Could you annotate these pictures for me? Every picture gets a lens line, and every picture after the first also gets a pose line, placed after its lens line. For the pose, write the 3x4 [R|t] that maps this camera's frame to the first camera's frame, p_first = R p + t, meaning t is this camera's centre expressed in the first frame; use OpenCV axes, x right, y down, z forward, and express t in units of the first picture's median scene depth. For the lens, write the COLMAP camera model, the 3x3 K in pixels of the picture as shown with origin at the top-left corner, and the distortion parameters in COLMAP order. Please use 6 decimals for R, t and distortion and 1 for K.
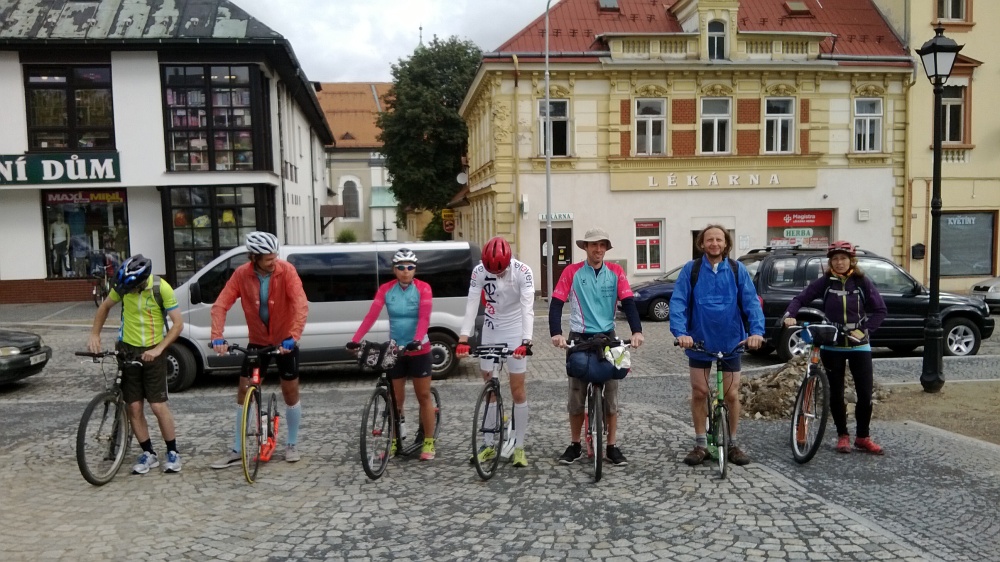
lens RADIAL K [[855.4, 0, 507.5], [0, 855.4, 285.4], [0, 0, 1]] dist [0.108137, -0.326426]
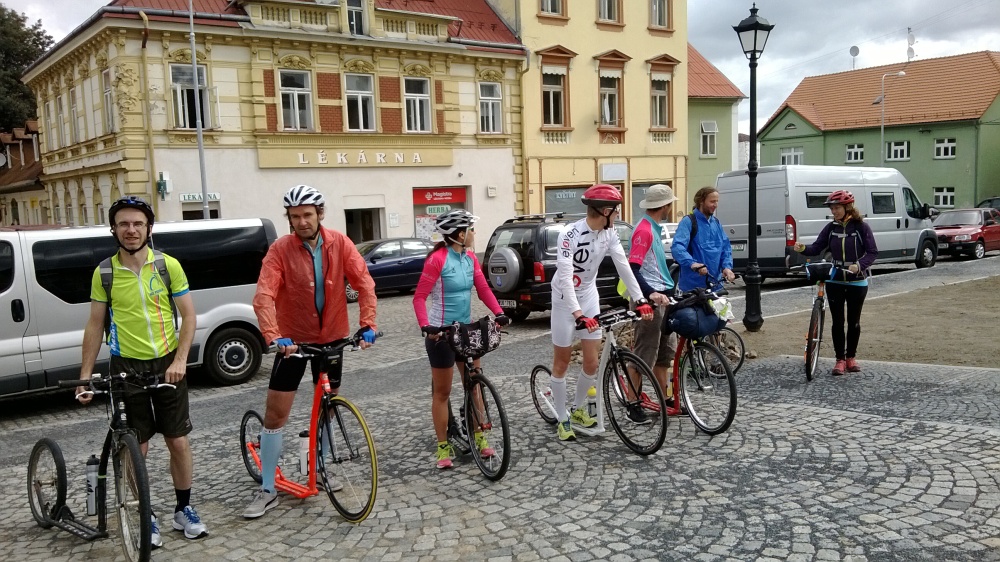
lens RADIAL K [[855.4, 0, 507.5], [0, 855.4, 285.4], [0, 0, 1]] dist [0.108137, -0.326426]
pose [[0.855059, -0.072336, 0.513460, -0.136050], [0.064564, 0.997368, 0.032991, 0.001800], [-0.514495, 0.004942, 0.857479, 0.070630]]
